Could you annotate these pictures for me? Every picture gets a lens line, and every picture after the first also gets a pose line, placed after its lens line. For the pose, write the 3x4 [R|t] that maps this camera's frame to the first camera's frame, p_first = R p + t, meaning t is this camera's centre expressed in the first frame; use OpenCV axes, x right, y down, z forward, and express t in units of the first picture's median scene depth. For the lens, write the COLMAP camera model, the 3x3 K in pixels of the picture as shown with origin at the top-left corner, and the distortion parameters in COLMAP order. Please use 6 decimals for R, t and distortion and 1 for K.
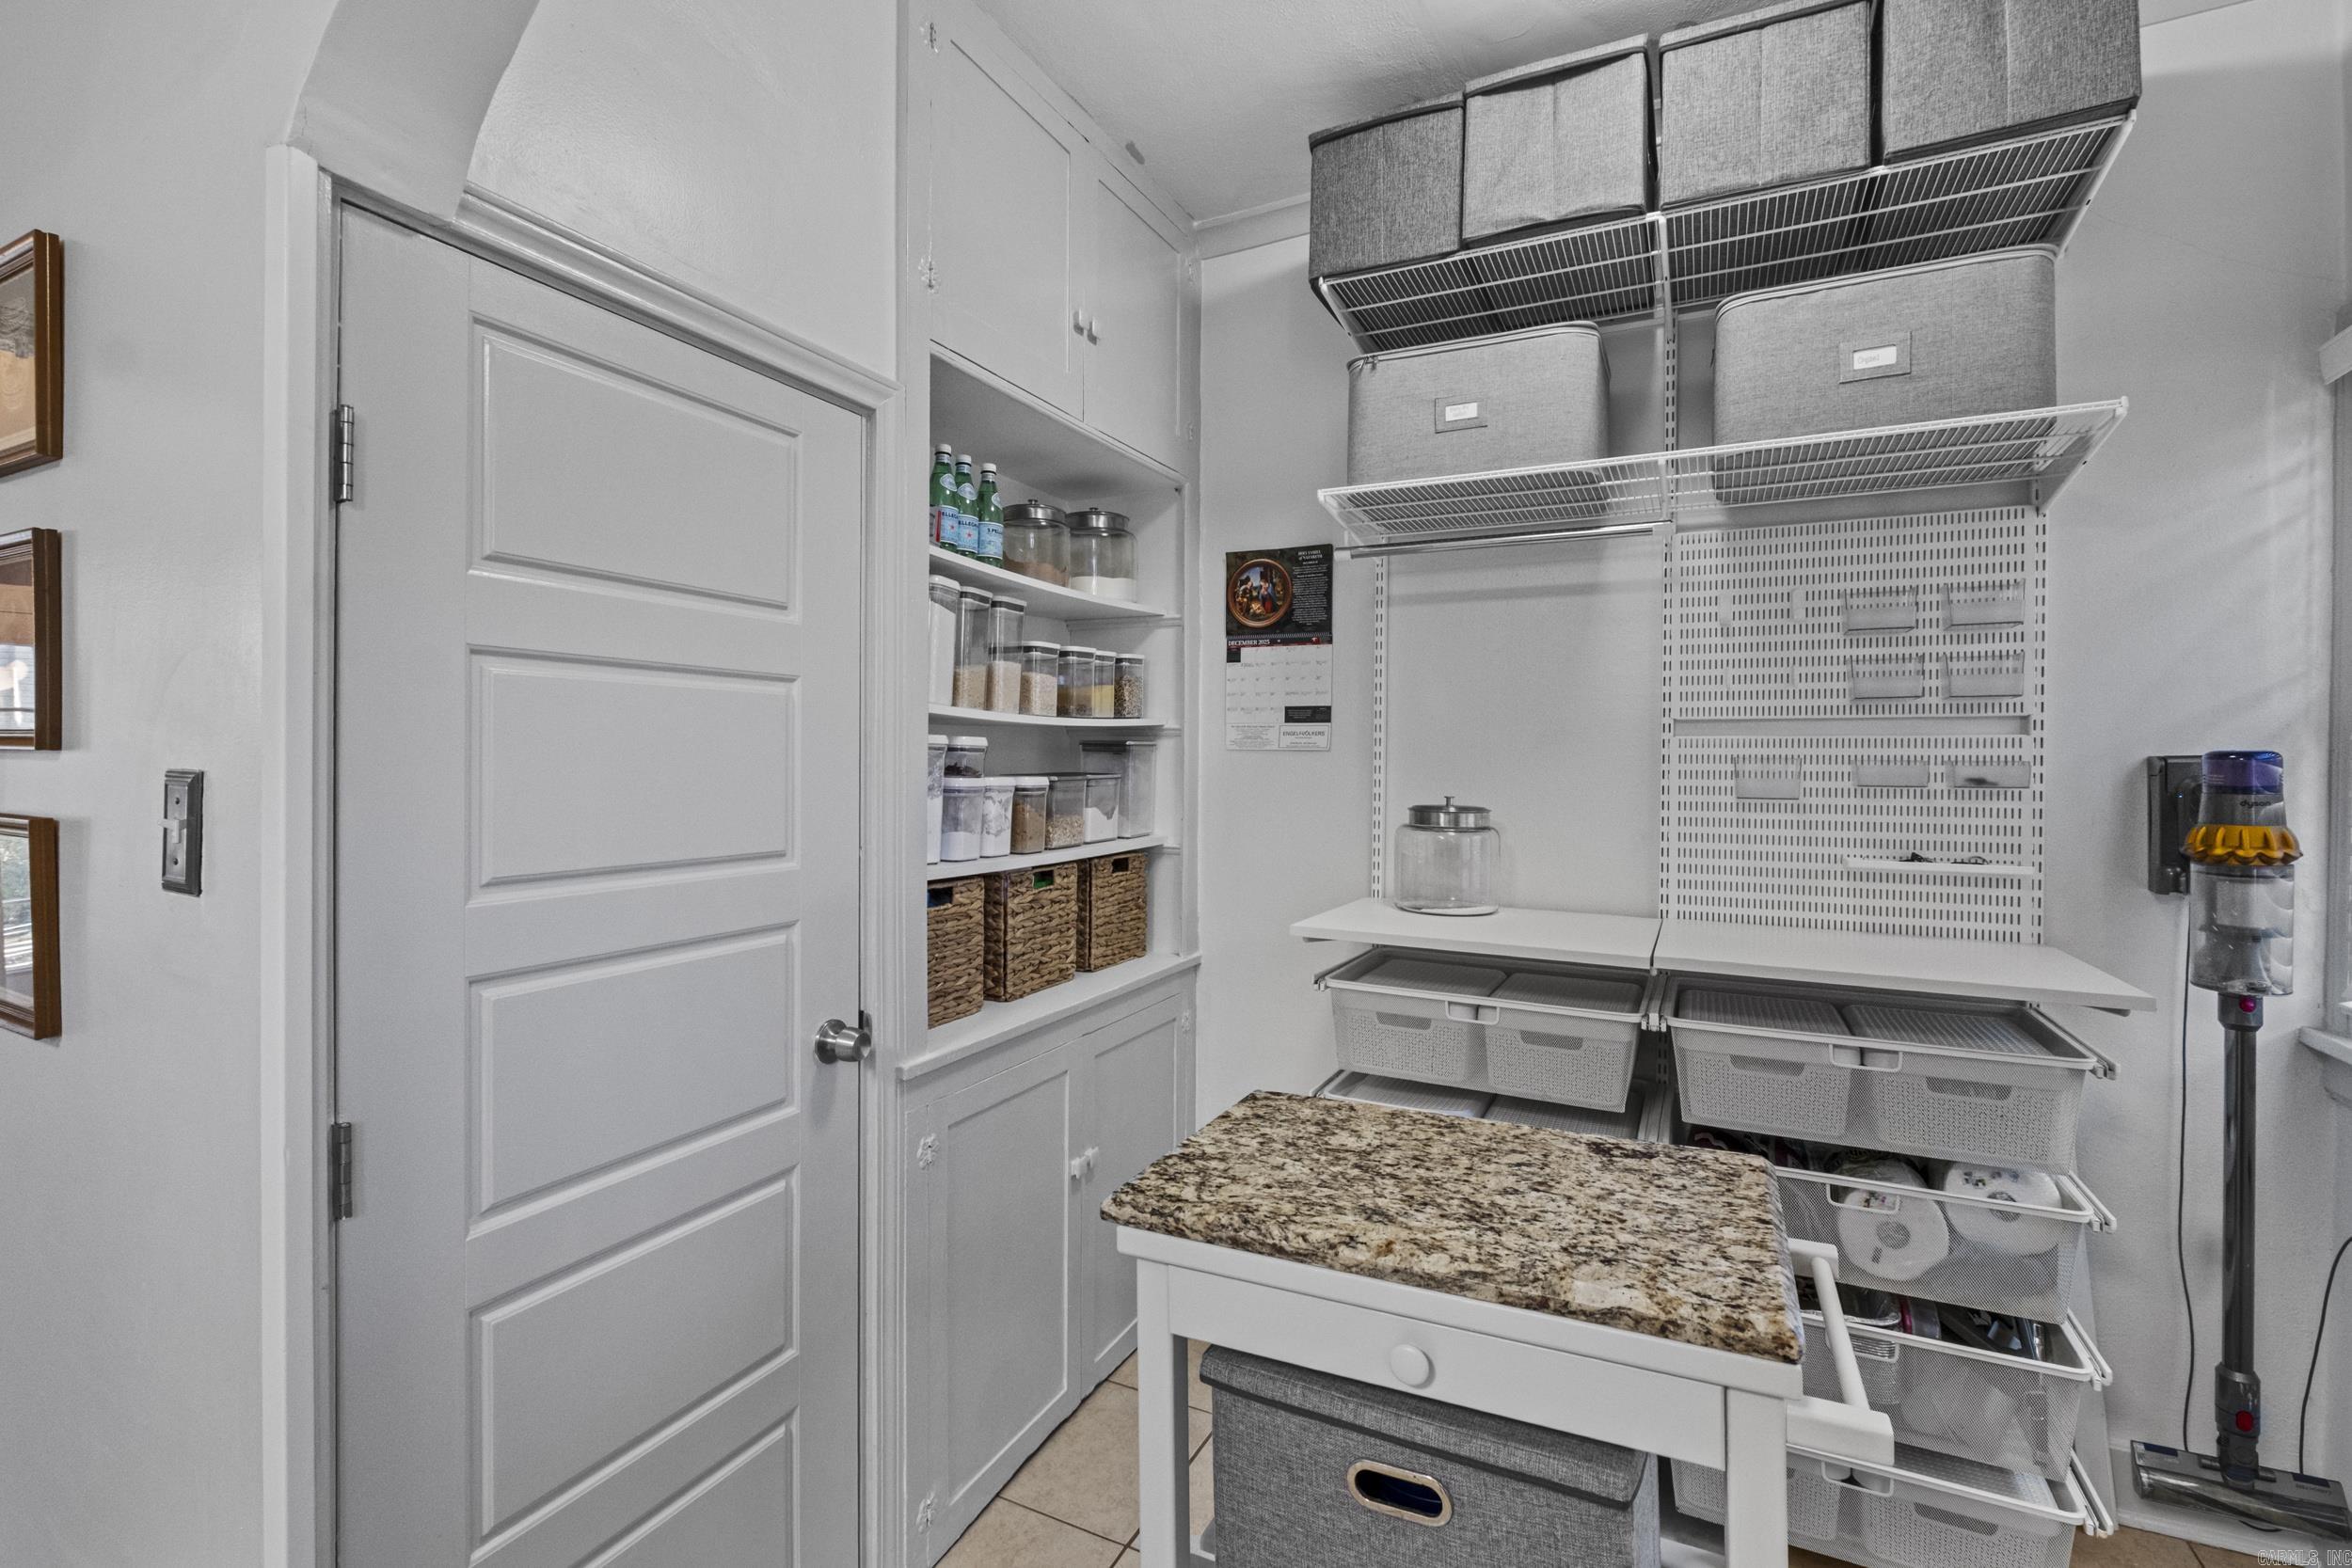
lens RADIAL K [[1037.2, 0, 1176.6], [0, 1037.2, 762.1], [0, 0, 1]] dist [-0.006293, 0.000653]
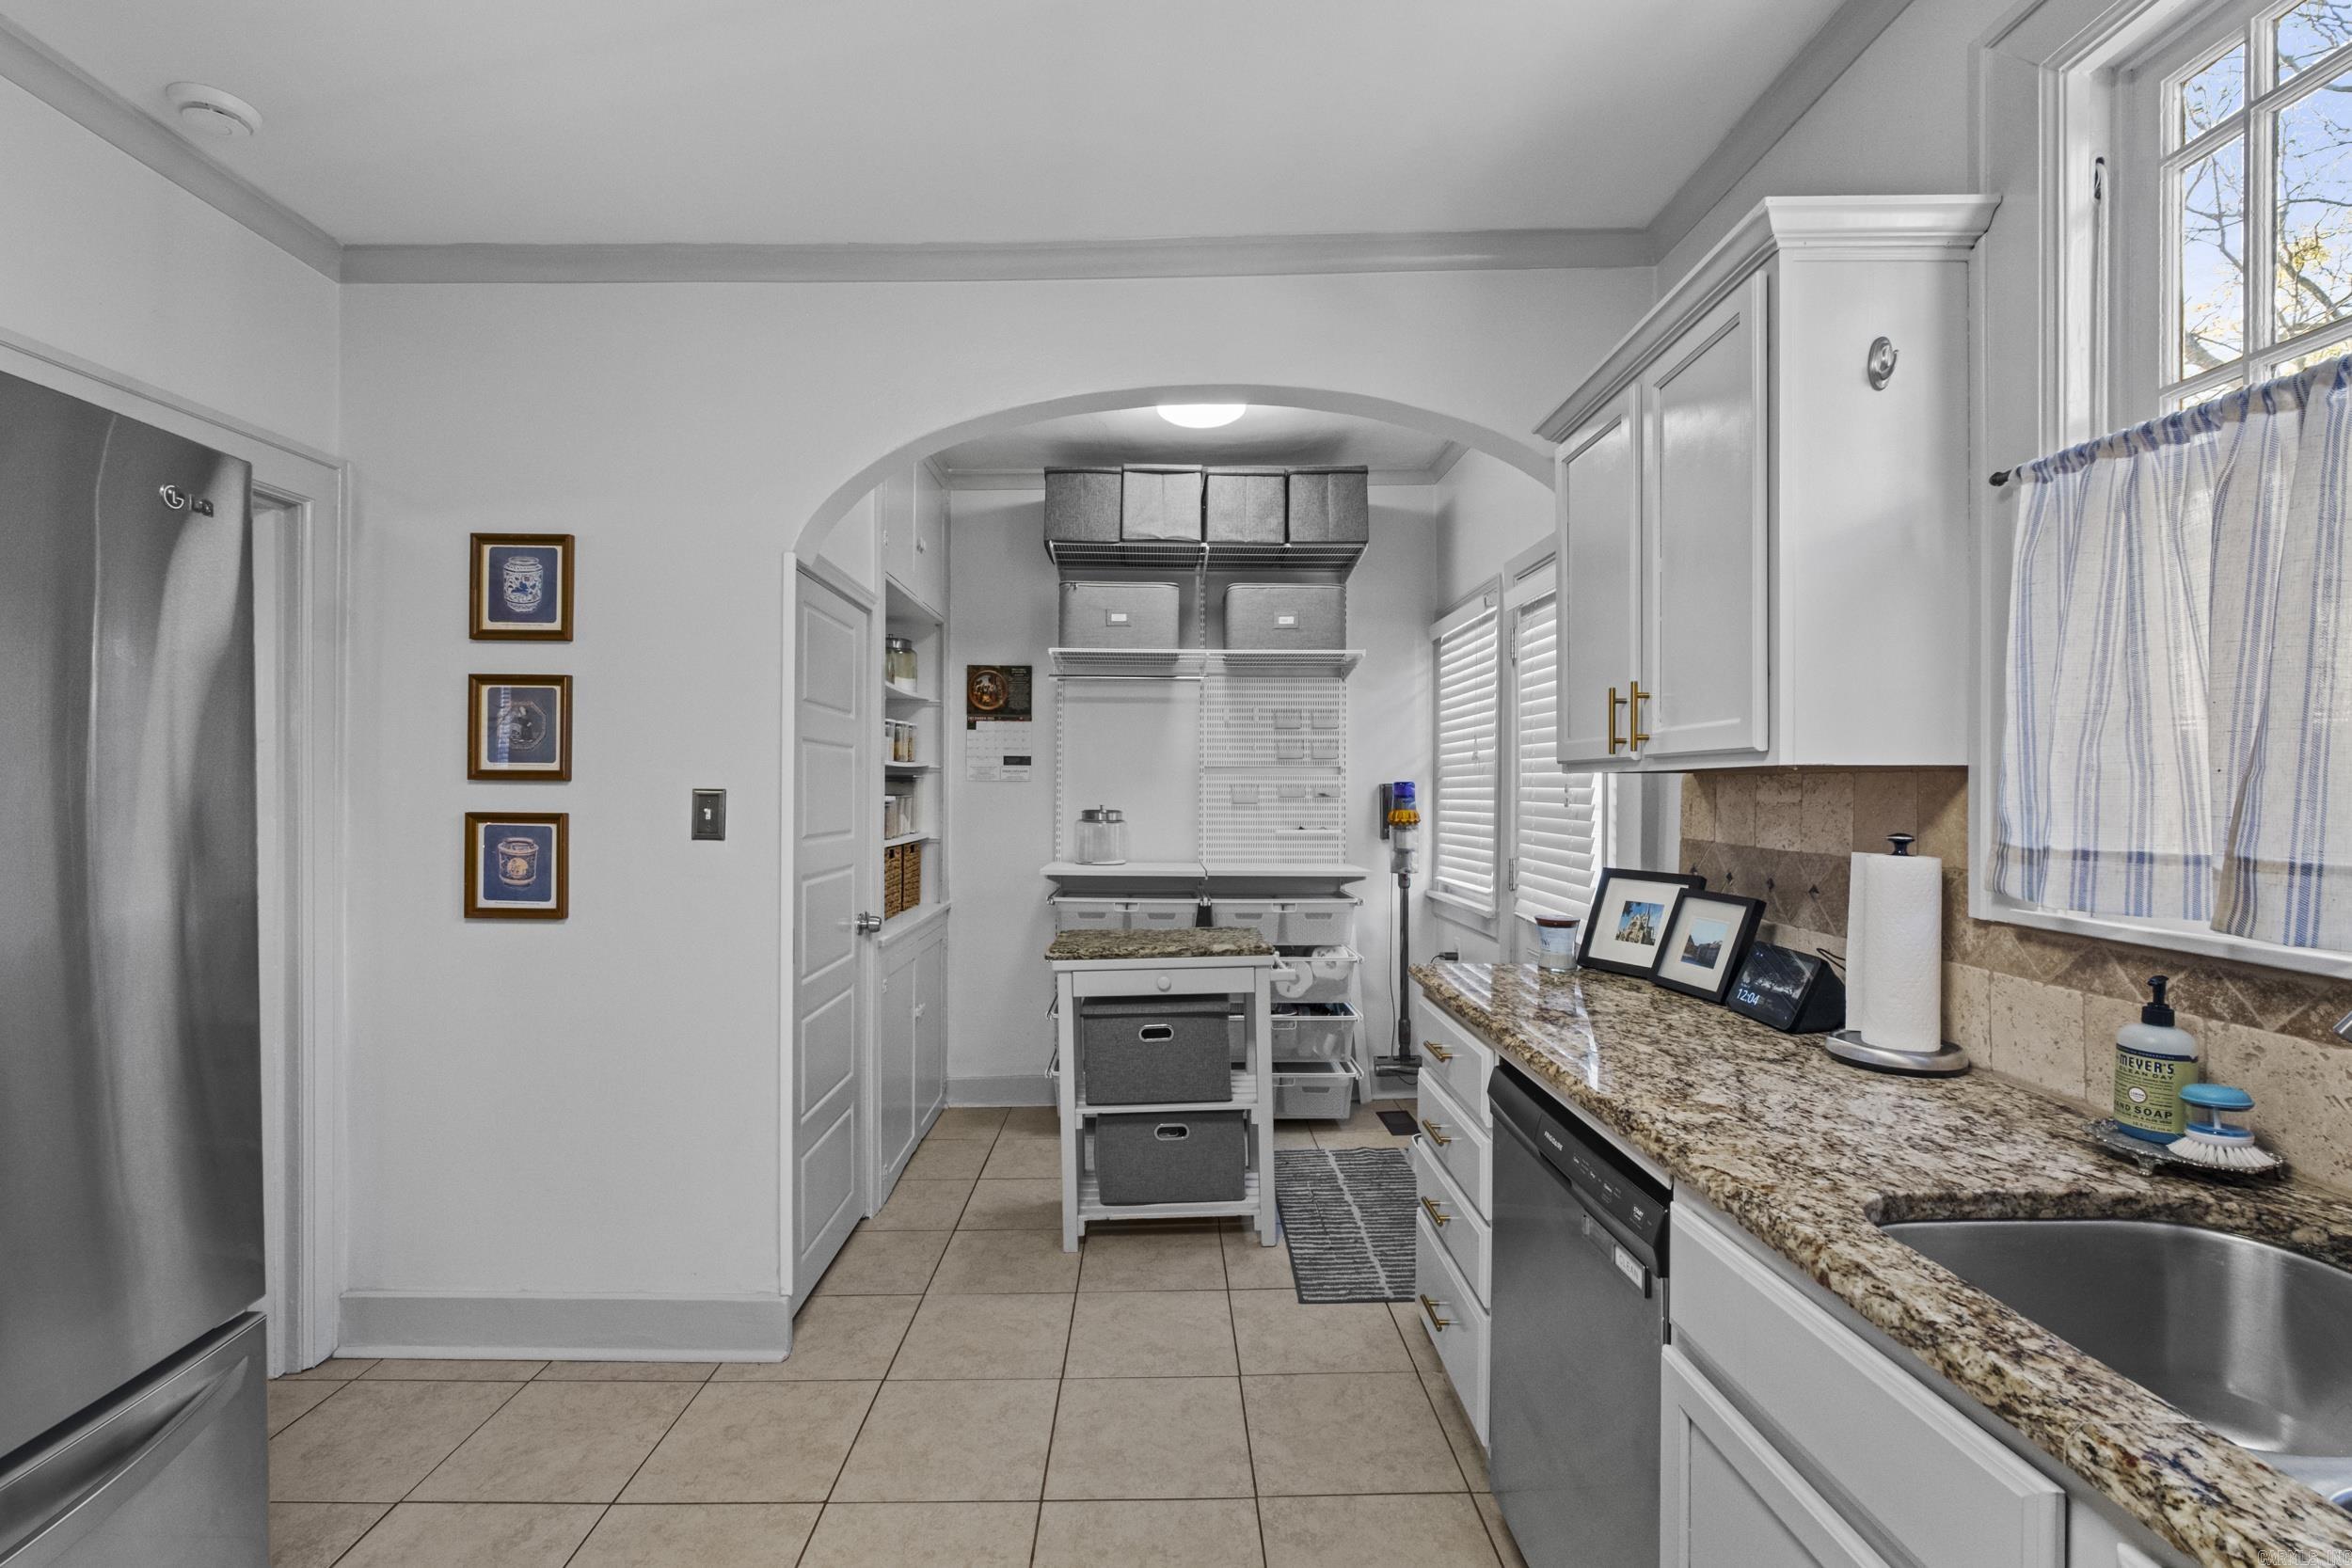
lens RADIAL K [[1037.2, 0, 1161.8], [0, 1037.2, 783.3], [0, 0, 1]] dist [-0.006293, 0.000653]
pose [[0.885234, -0.000007, 0.465146, -0.637589], [0.003695, 0.999969, -0.007017, 0.008036], [-0.465132, 0.007930, 0.885206, -0.905849]]
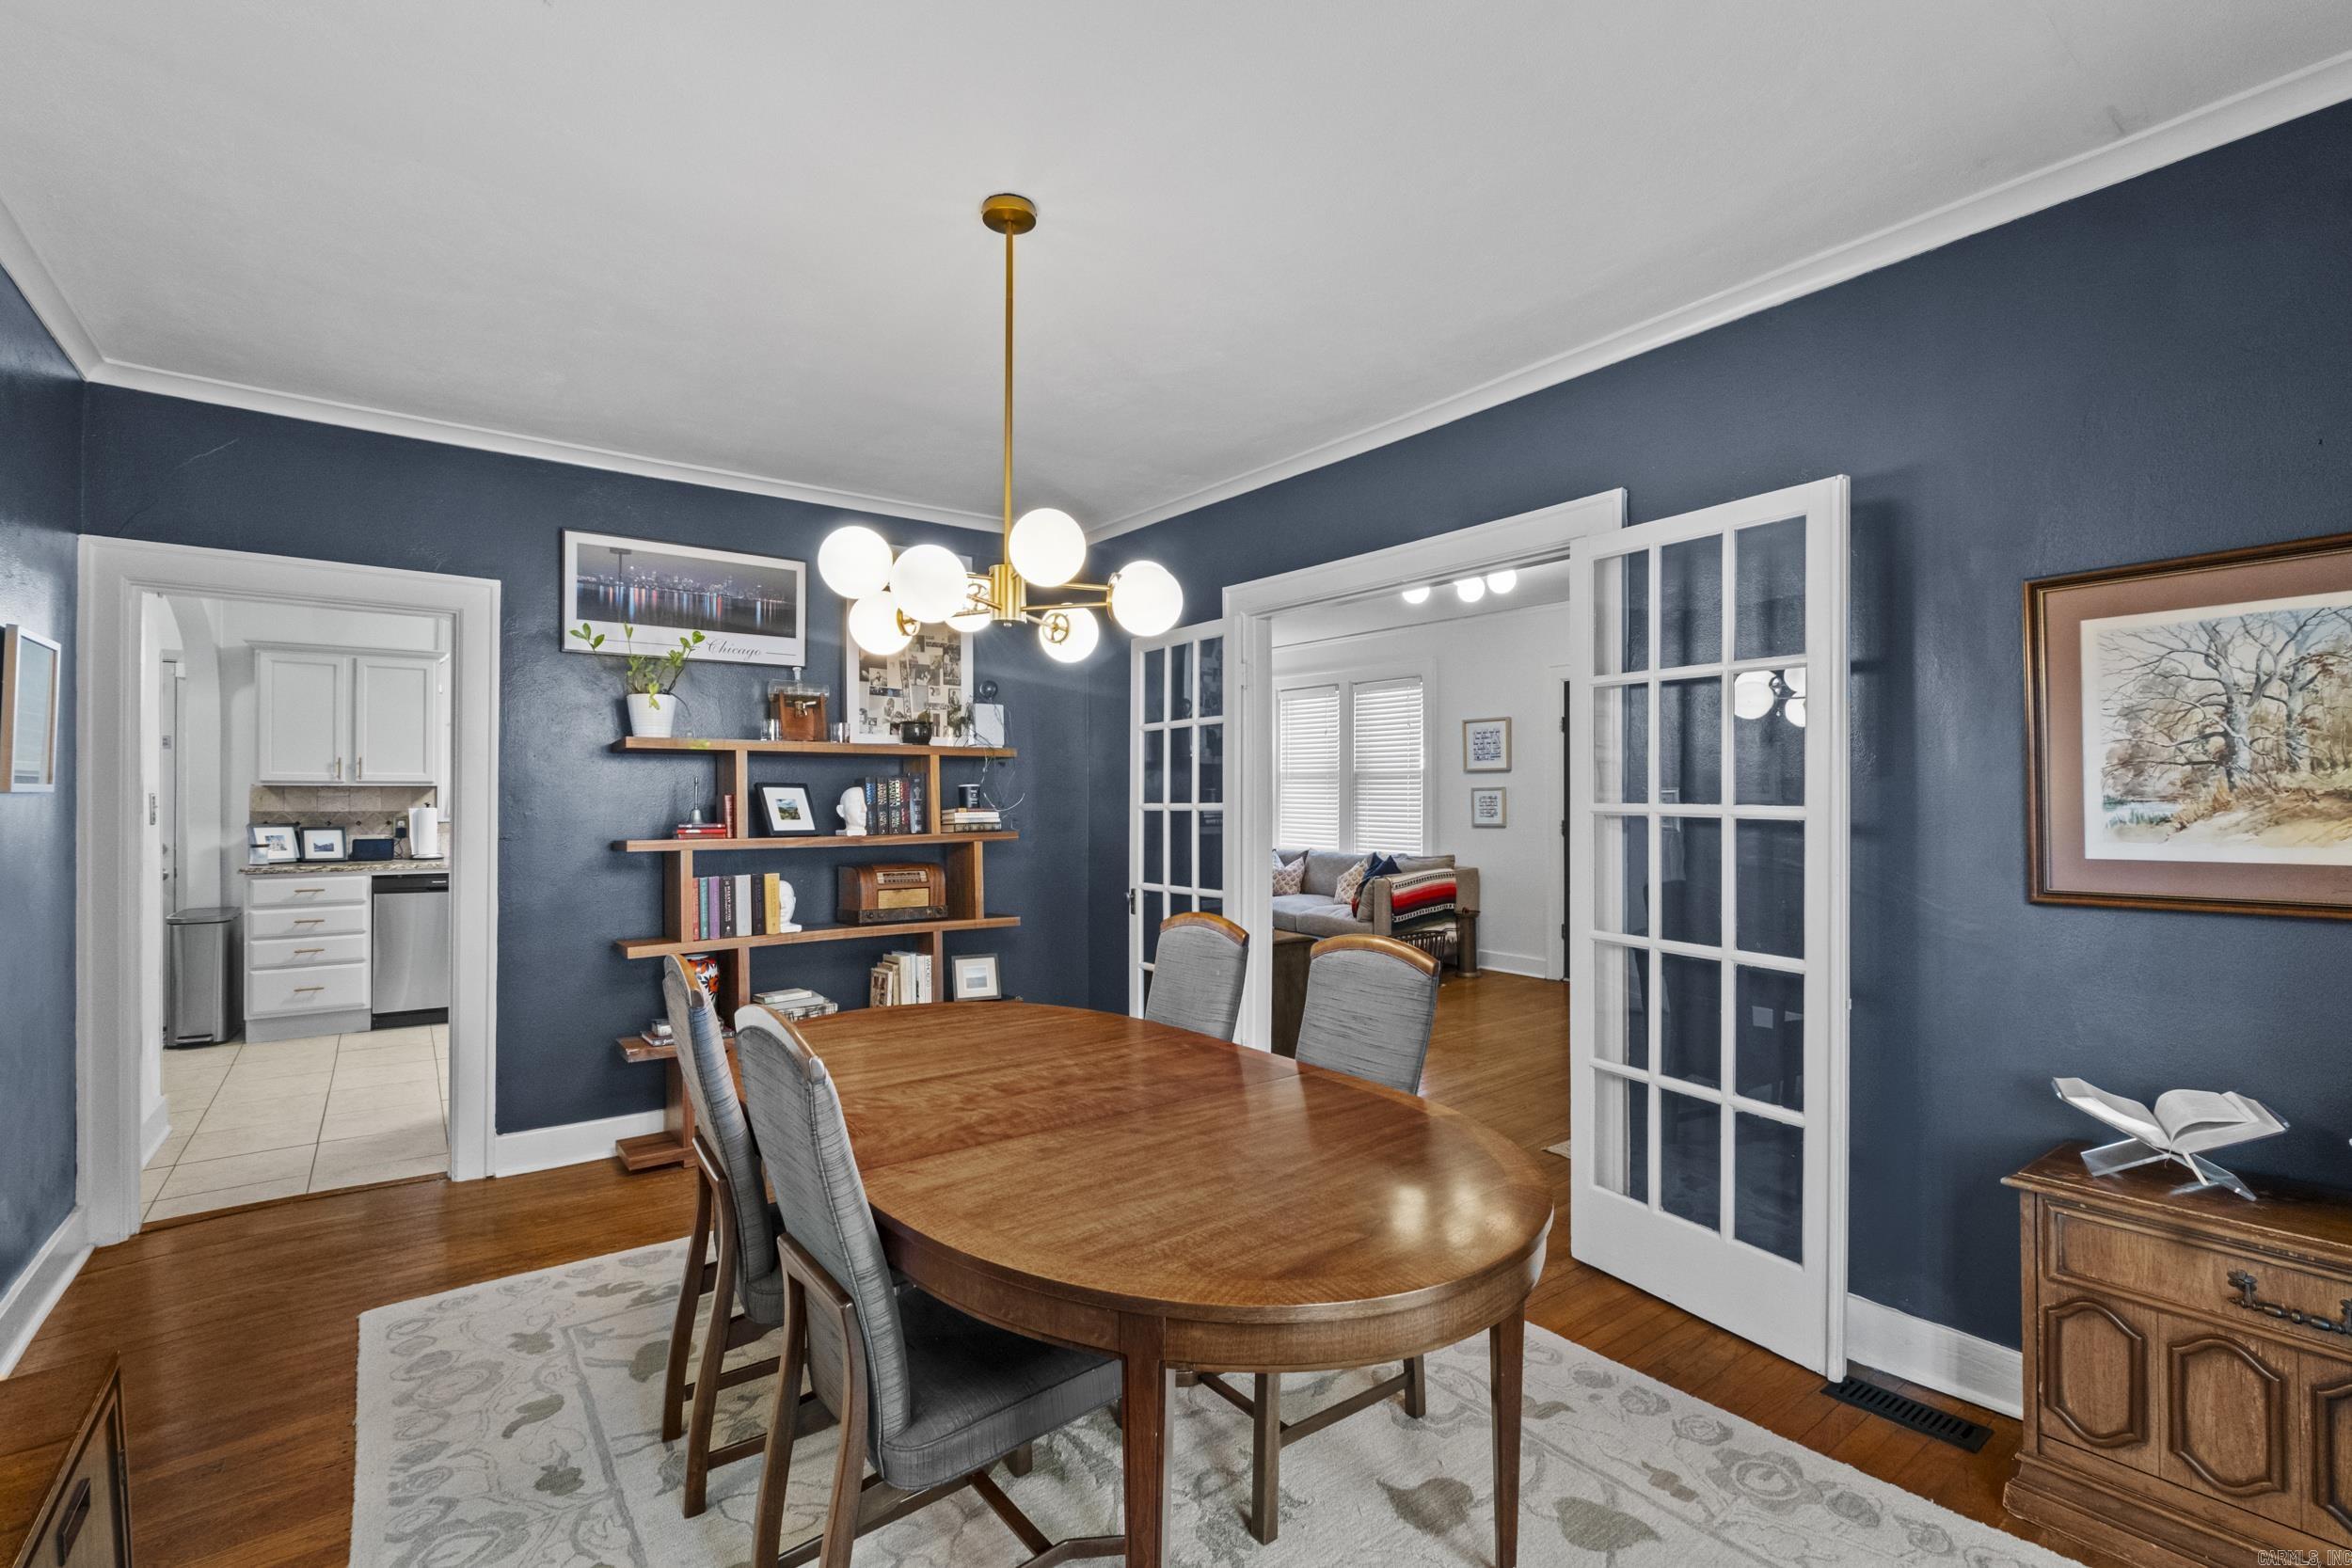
lens RADIAL K [[1037.2, 0, 1165.5], [0, 1037.2, 795.4], [0, 0, 1]] dist [-0.006293, 0.000653]
pose [[-0.901159, -0.002802, 0.433479, -3.404582], [-0.000233, 0.999982, 0.005979, -0.000116], [-0.433488, 0.005287, -0.901144, 1.601955]]
